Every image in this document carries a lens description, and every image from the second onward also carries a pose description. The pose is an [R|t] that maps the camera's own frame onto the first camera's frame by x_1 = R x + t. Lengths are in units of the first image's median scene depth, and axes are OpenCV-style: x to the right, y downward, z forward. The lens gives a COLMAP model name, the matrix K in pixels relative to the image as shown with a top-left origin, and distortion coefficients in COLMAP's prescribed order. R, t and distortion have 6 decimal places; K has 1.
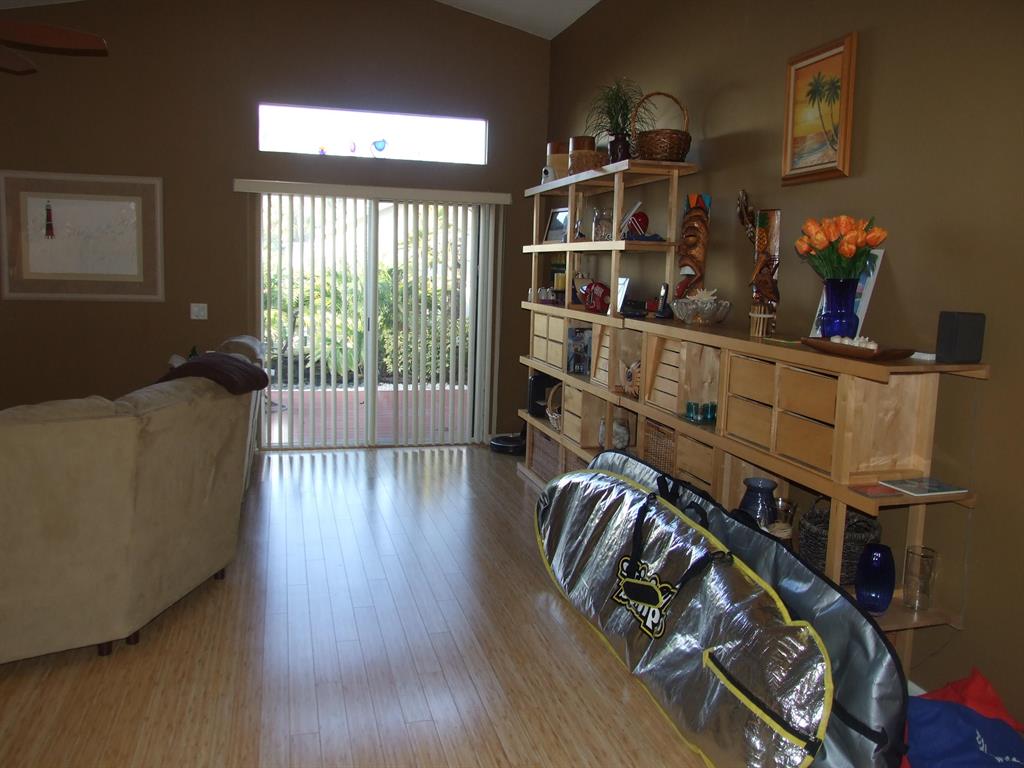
lens RADIAL K [[824.0, 0, 502.2], [0, 824.0, 372.3], [0, 0, 1]] dist [-0.054897, 0.046373]
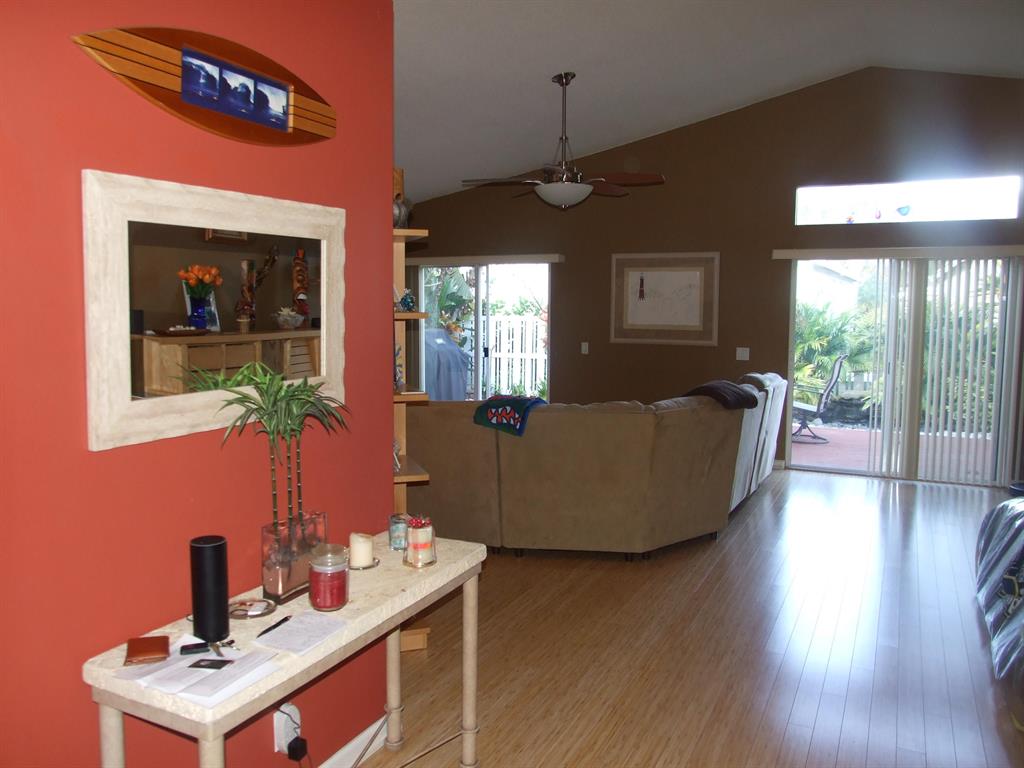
lens RADIAL K [[824.0, 0, 513.8], [0, 824.0, 382.5], [0, 0, 1]] dist [-0.054897, 0.046373]
pose [[0.762917, 0.037976, -0.645380, 0.190629], [-0.067405, 0.997505, -0.020985, 0.021727], [0.642973, 0.059511, 0.763573, -0.210322]]
